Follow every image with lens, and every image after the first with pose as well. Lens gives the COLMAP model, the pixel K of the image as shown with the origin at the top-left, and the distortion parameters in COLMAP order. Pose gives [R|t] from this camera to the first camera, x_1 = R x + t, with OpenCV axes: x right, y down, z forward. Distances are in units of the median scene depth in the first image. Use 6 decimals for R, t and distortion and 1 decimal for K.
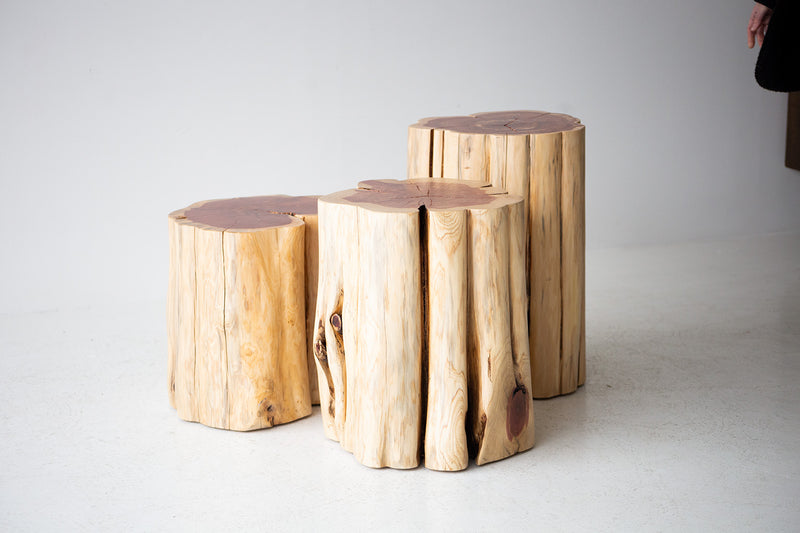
lens RADIAL K [[2041.1, 0, 398.8], [0, 2041.1, 266.5], [0, 0, 1]] dist [0.049679, 0.000000]
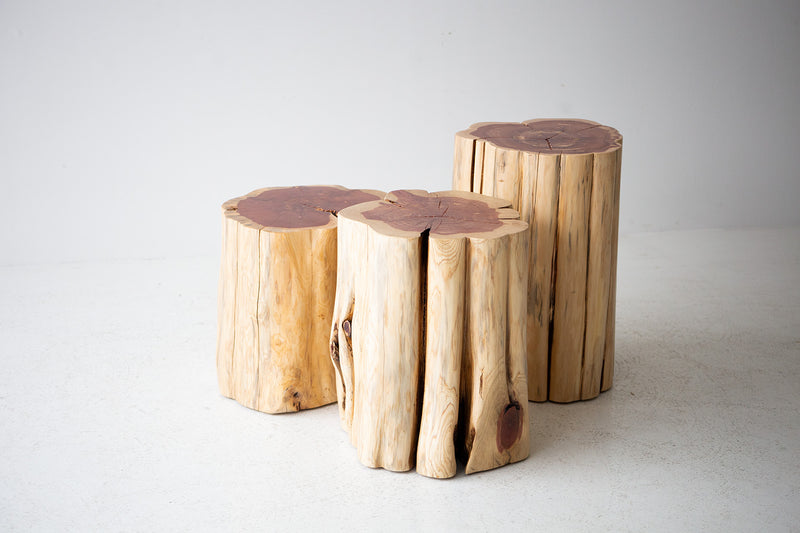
lens RADIAL K [[2041.1, 0, 400.4], [0, 2041.1, 265.9], [0, 0, 1]] dist [0.049679, 0.000000]
pose [[0.983198, 0.080253, -0.163952, 0.169756], [-0.065552, 0.993487, 0.093197, -0.106756], [0.170363, -0.080884, 0.982056, -0.043512]]
